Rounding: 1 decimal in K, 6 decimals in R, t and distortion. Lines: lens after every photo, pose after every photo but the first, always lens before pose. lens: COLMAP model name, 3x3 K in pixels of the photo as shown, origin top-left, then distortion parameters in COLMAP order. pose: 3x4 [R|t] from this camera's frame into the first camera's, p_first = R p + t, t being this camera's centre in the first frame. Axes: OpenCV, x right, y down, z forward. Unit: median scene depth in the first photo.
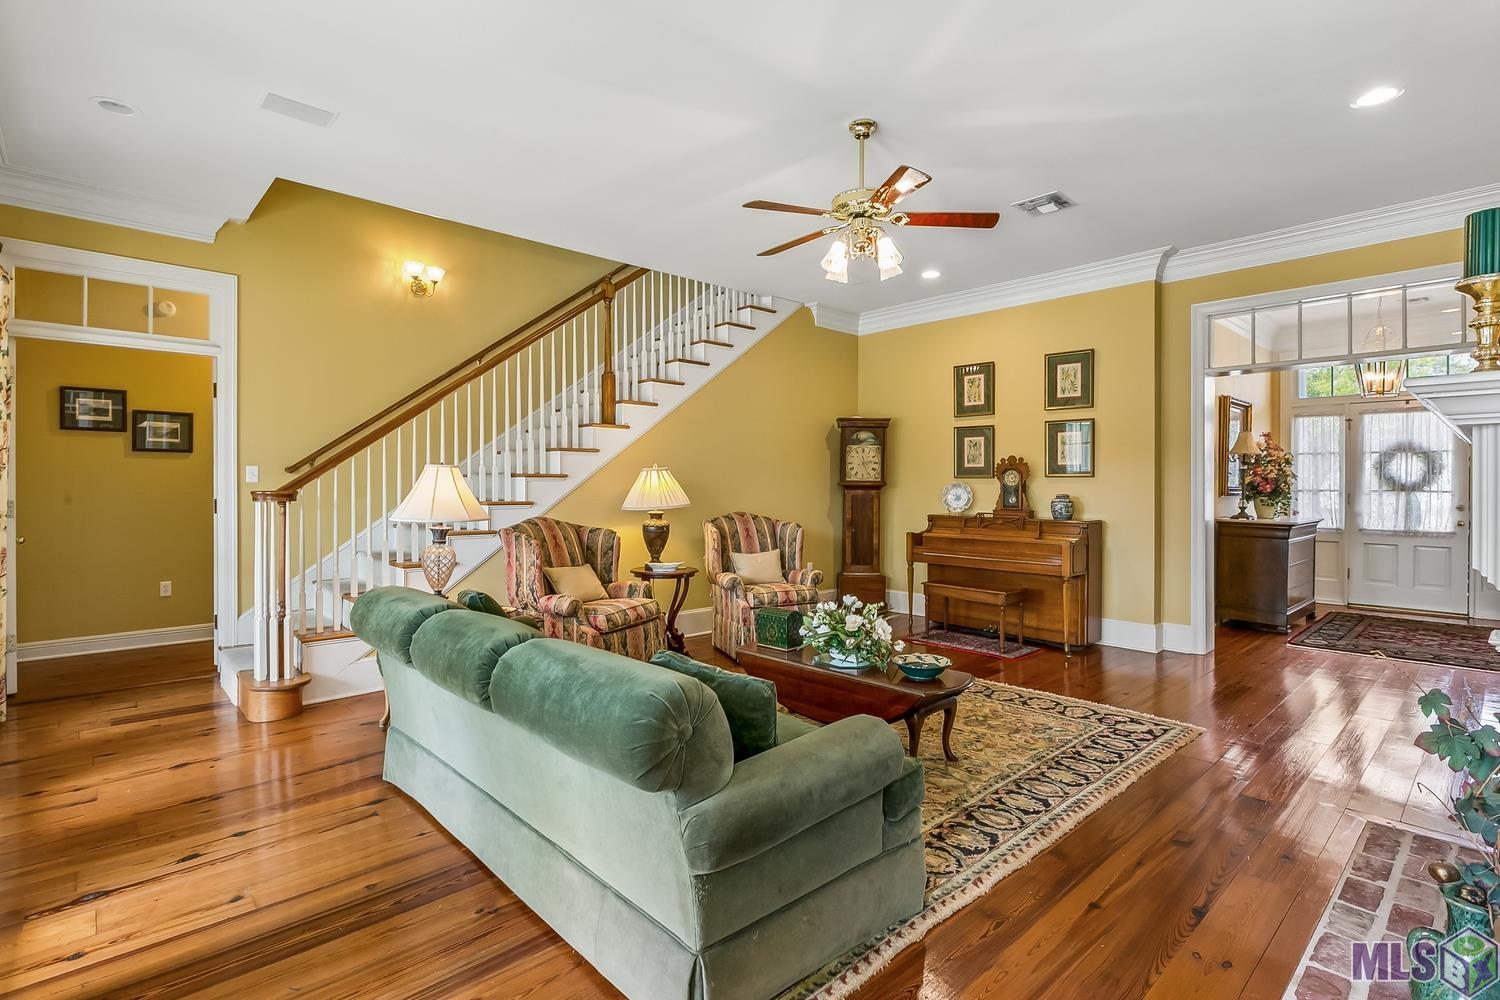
lens RADIAL K [[722.0, 0, 752.7], [0, 722.0, 492.5], [0, 0, 1]] dist [0.000469, 0.000385]
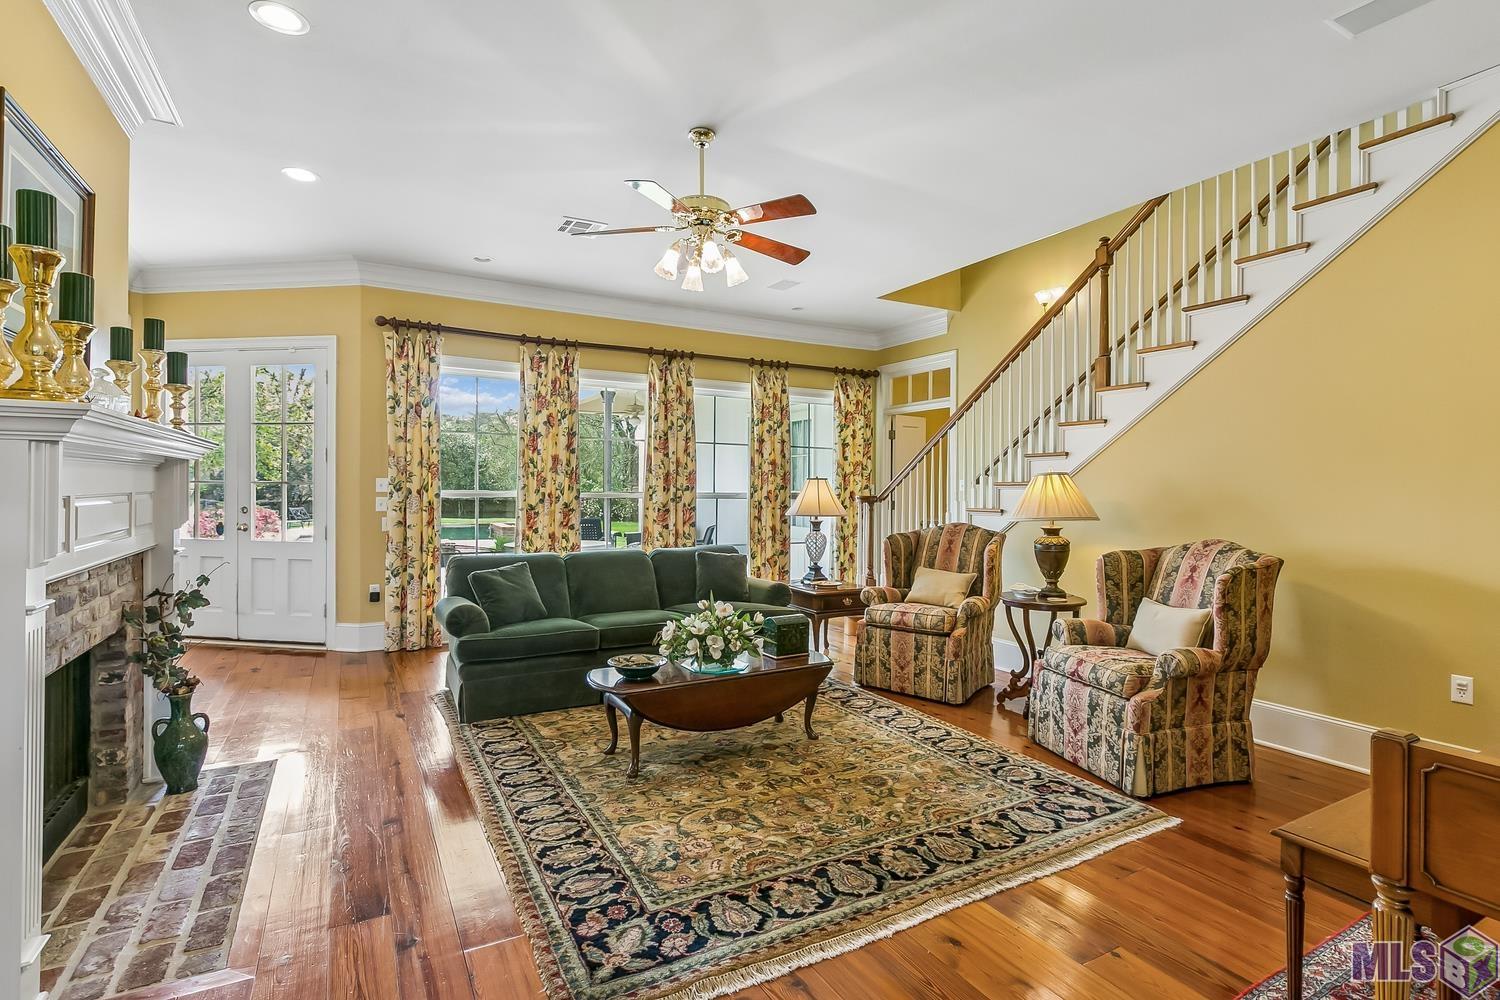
lens RADIAL K [[722.0, 0, 752.8], [0, 722.0, 492.4], [0, 0, 1]] dist [0.000469, 0.000385]
pose [[-0.245272, -0.001072, -0.969454, 1.078680], [-0.012970, 0.999914, 0.002175, -0.012608], [0.969368, 0.013107, -0.245264, 1.273929]]
